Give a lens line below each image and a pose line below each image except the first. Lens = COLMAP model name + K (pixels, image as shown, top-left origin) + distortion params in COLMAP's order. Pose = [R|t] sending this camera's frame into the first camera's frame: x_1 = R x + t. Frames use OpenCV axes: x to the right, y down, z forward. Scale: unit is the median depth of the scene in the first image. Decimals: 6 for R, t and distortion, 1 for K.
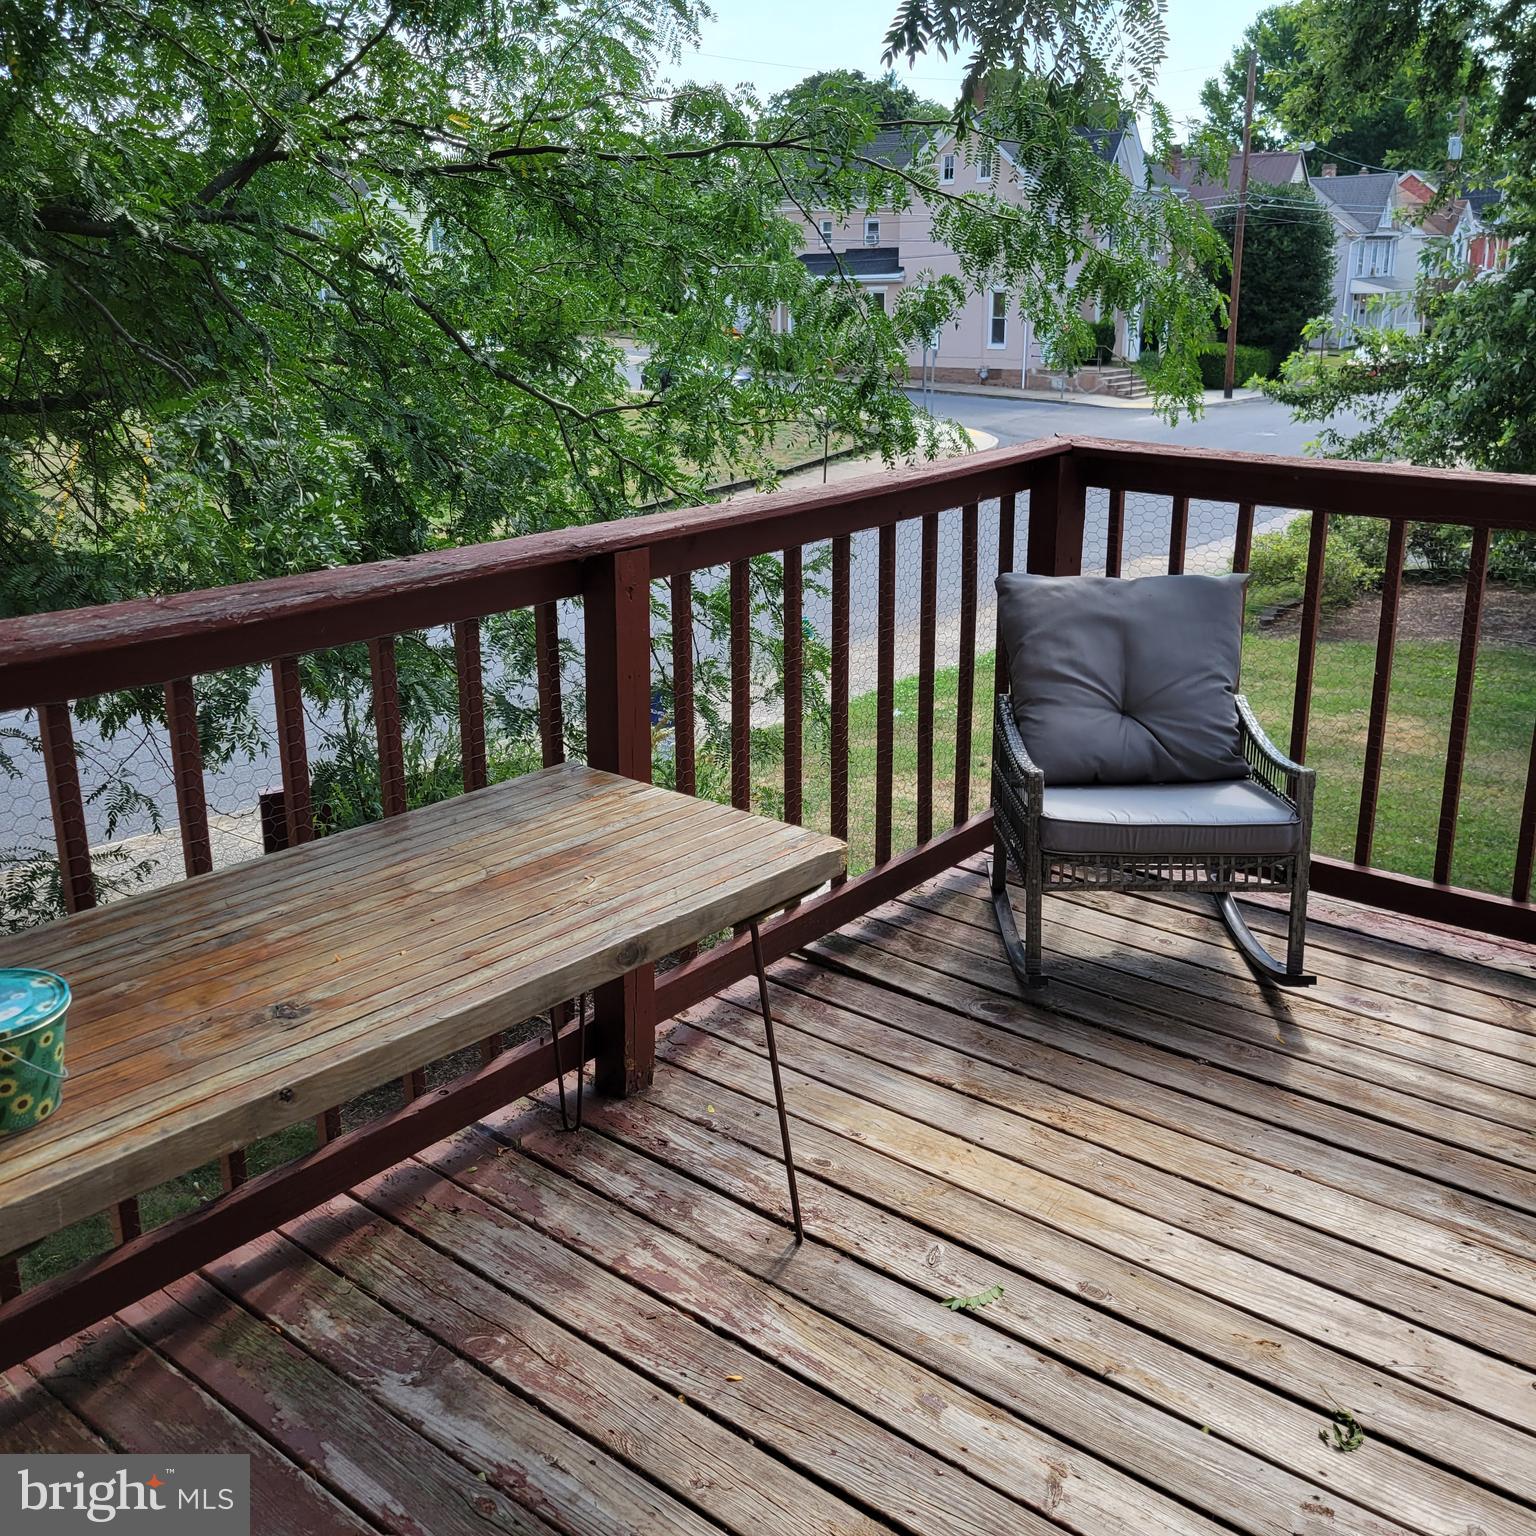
lens RADIAL K [[1513.3, 0, 772.6], [0, 1513.3, 728.8], [0, 0, 1]] dist [0.050186, -0.042624]
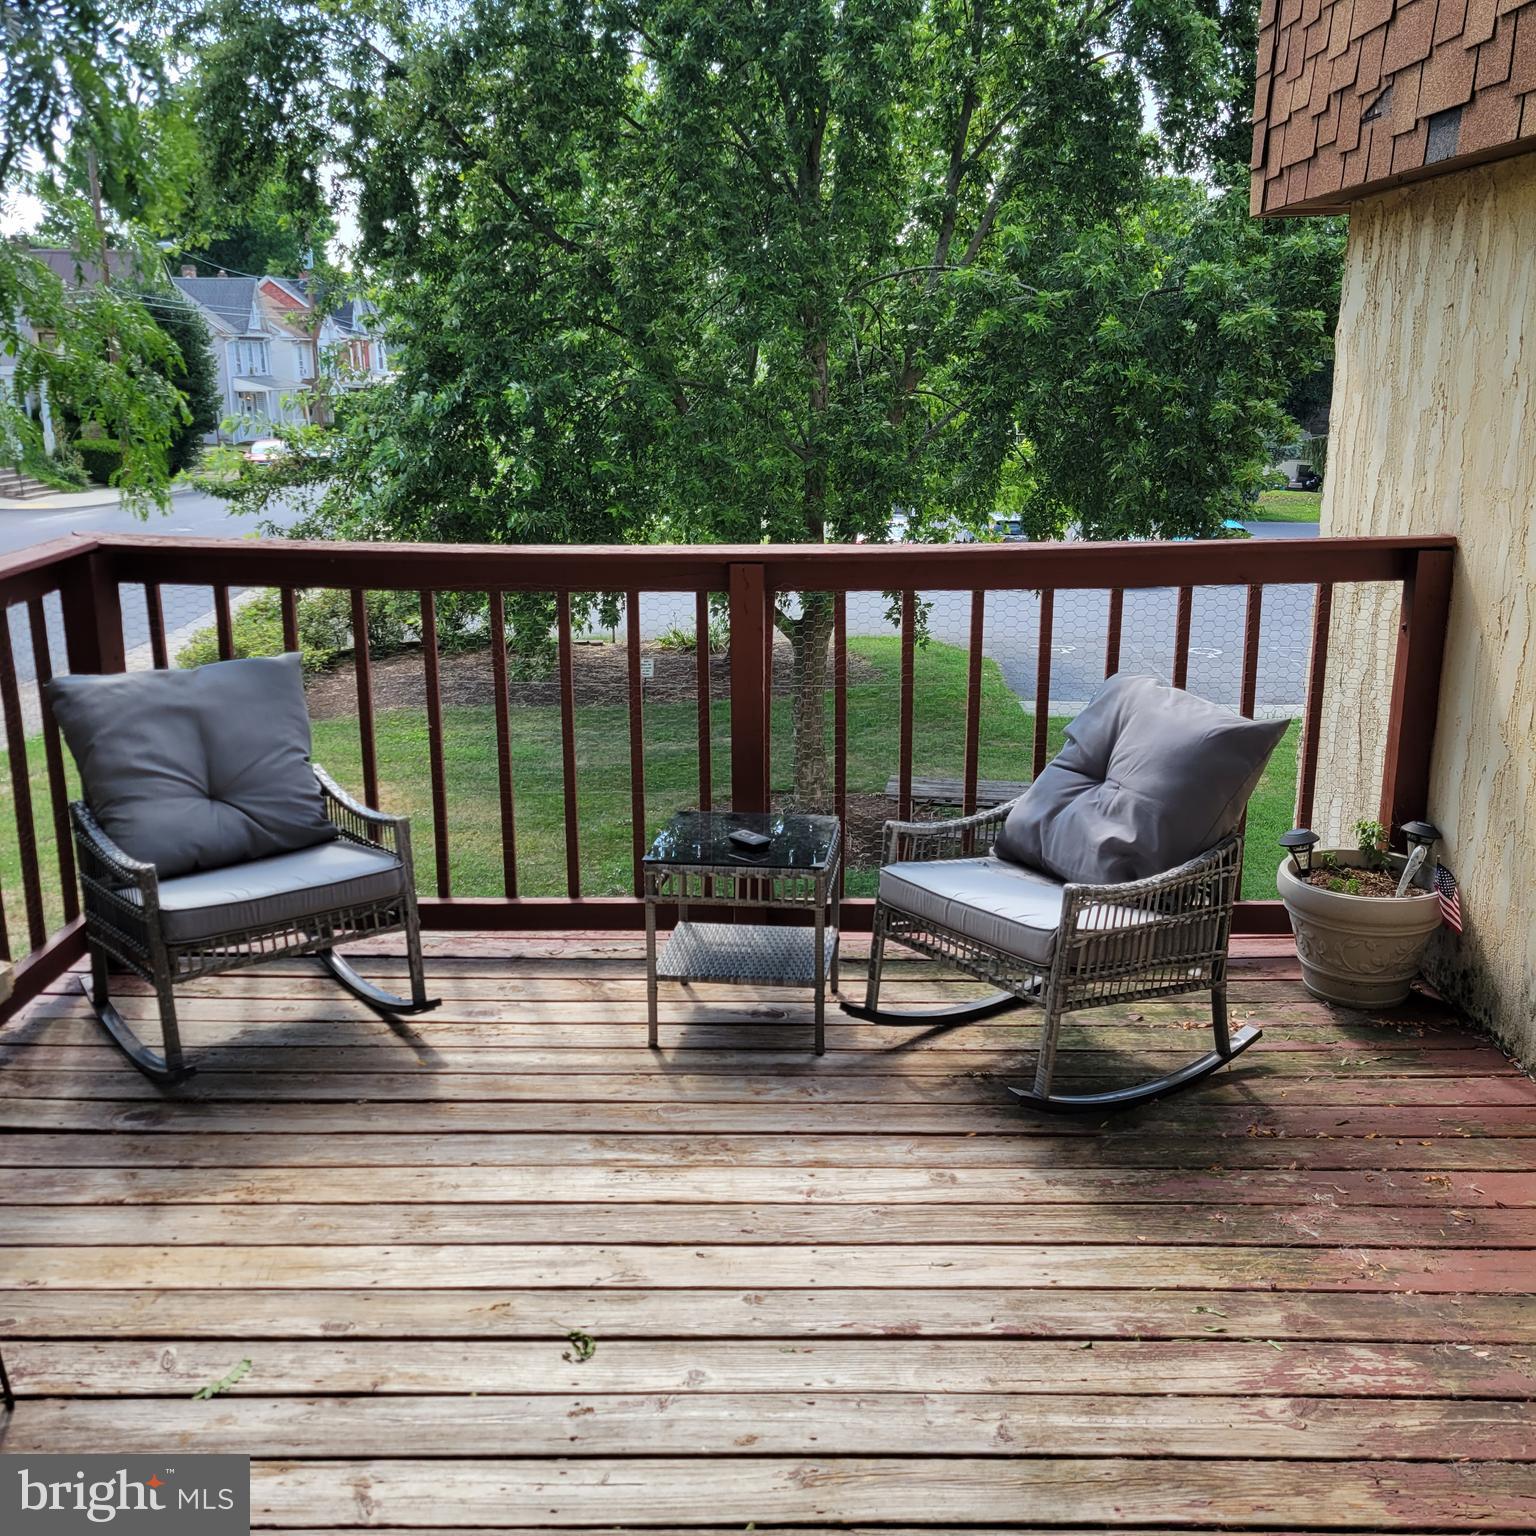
lens RADIAL K [[1513.3, 0, 772.6], [0, 1513.3, 728.8], [0, 0, 1]] dist [0.050186, -0.042624]
pose [[0.775285, -0.135620, 0.616880, -0.101064], [0.172156, 0.985070, 0.000202, 0.008646], [-0.607697, 0.106043, 0.787057, -0.039201]]
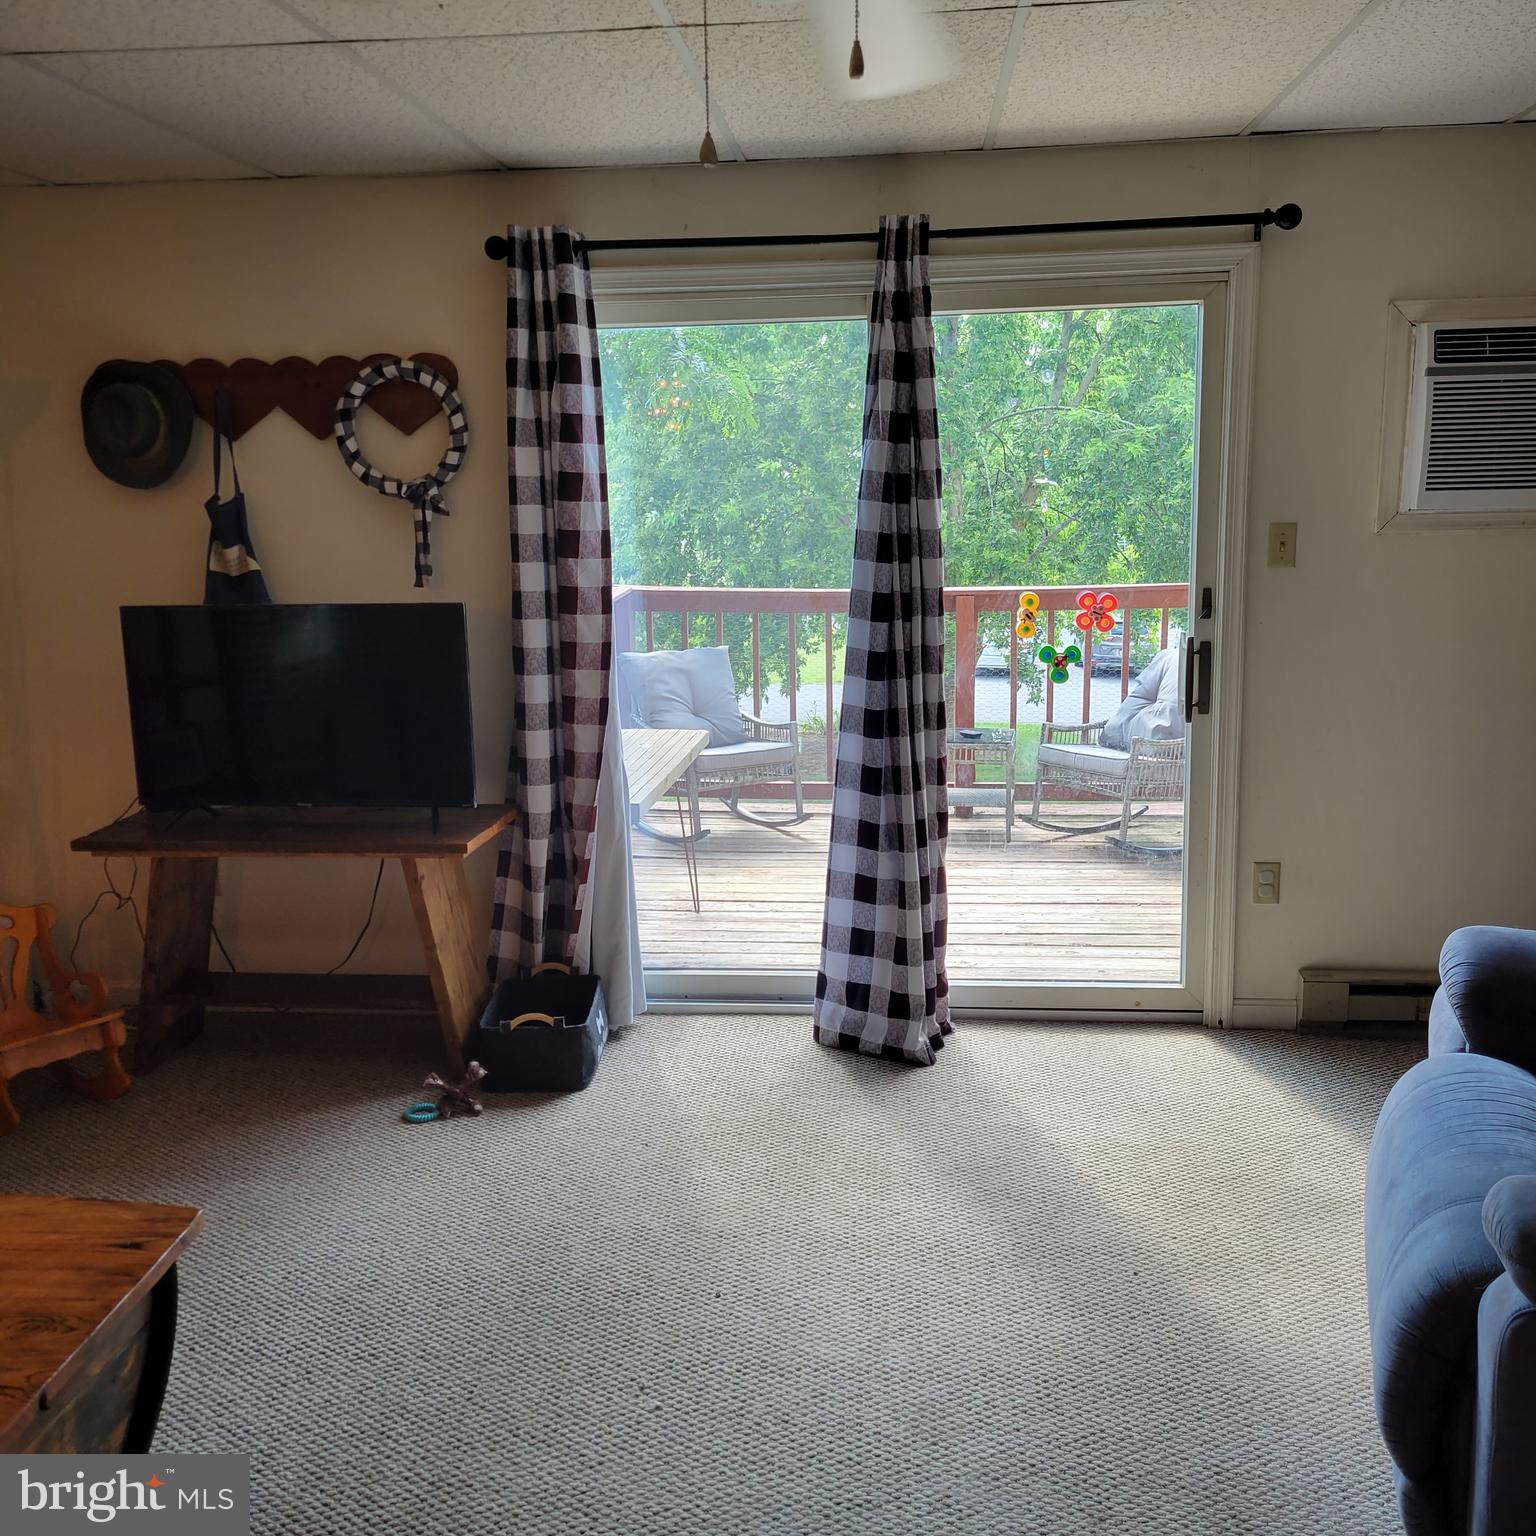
lens RADIAL K [[1508.5, 0, 744.1], [0, 1508.5, 746.3], [0, 0, 1]] dist [0.063489, -0.037143]
pose [[0.827667, -0.095756, 0.552990, -0.828360], [0.164606, 0.983421, -0.076078, 0.195067], [-0.536537, 0.153993, 0.829707, -0.693832]]
